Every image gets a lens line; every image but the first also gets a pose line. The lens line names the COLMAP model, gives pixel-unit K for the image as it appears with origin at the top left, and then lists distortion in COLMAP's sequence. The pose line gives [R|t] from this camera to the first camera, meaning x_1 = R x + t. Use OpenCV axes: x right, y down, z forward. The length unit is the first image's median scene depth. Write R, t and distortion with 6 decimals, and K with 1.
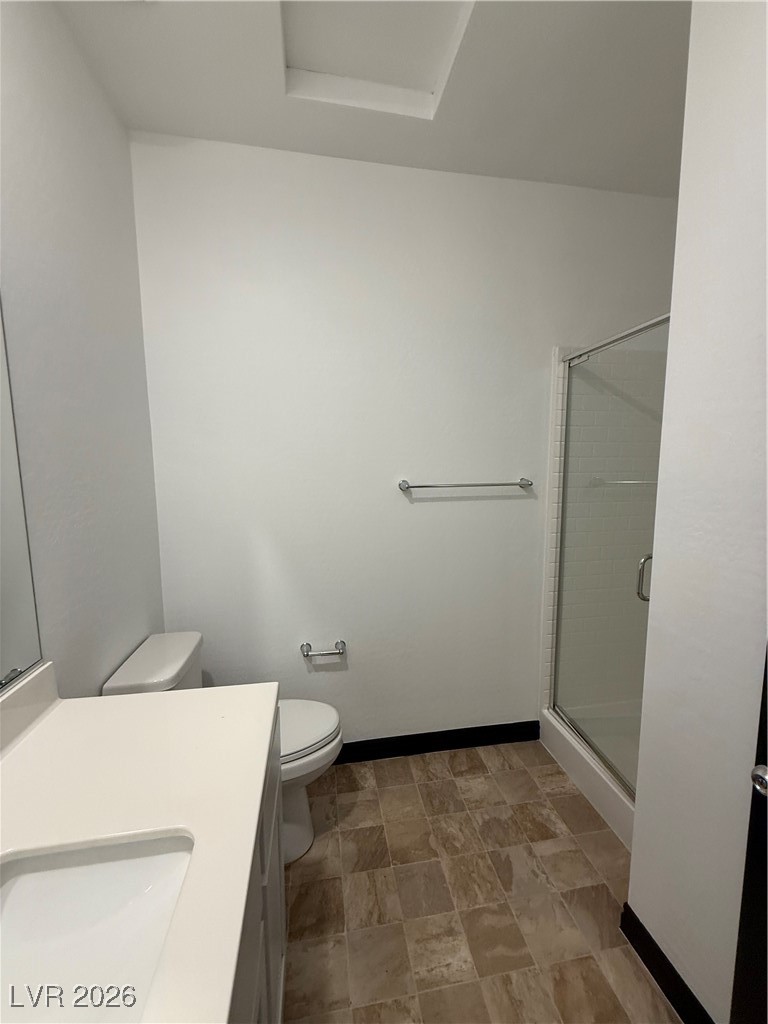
lens RADIAL K [[407.6, 0, 387.2], [0, 407.6, 509.0], [0, 0, 1]] dist [-0.002351, 0.000359]
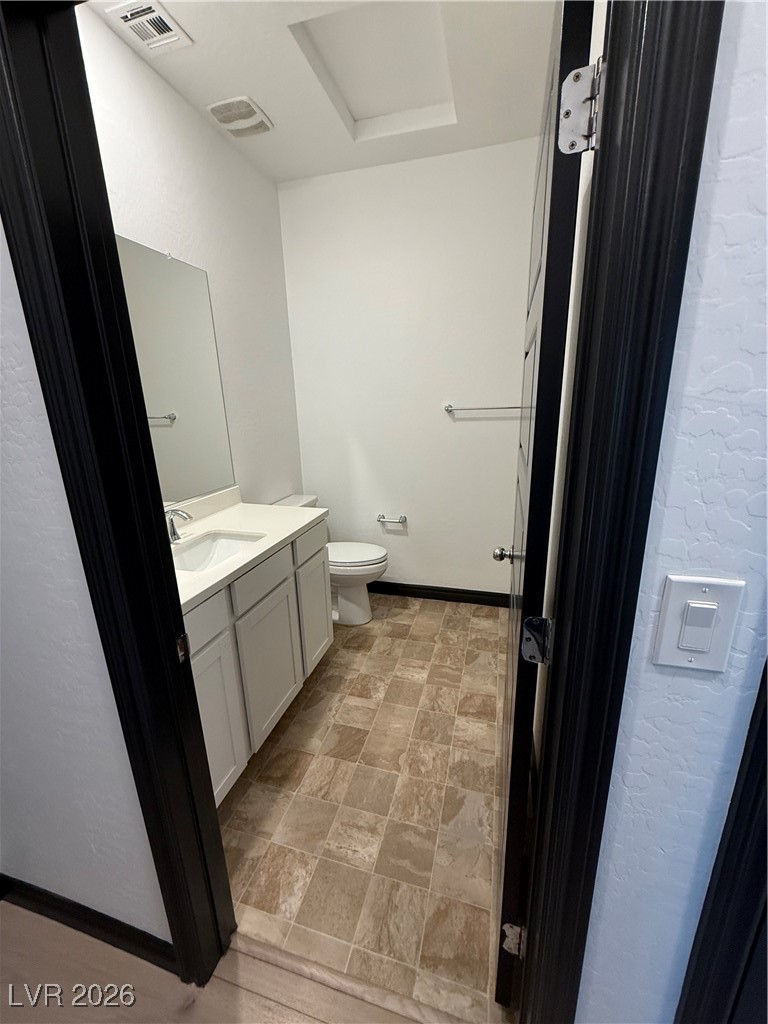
lens RADIAL K [[407.6, 0, 384.3], [0, 407.6, 507.6], [0, 0, 1]] dist [-0.002351, 0.000359]
pose [[0.899148, 0.092939, -0.427662, 0.557737], [-0.023624, 0.986074, 0.164623, 0.059936], [0.437006, -0.137918, 0.888822, -0.430482]]
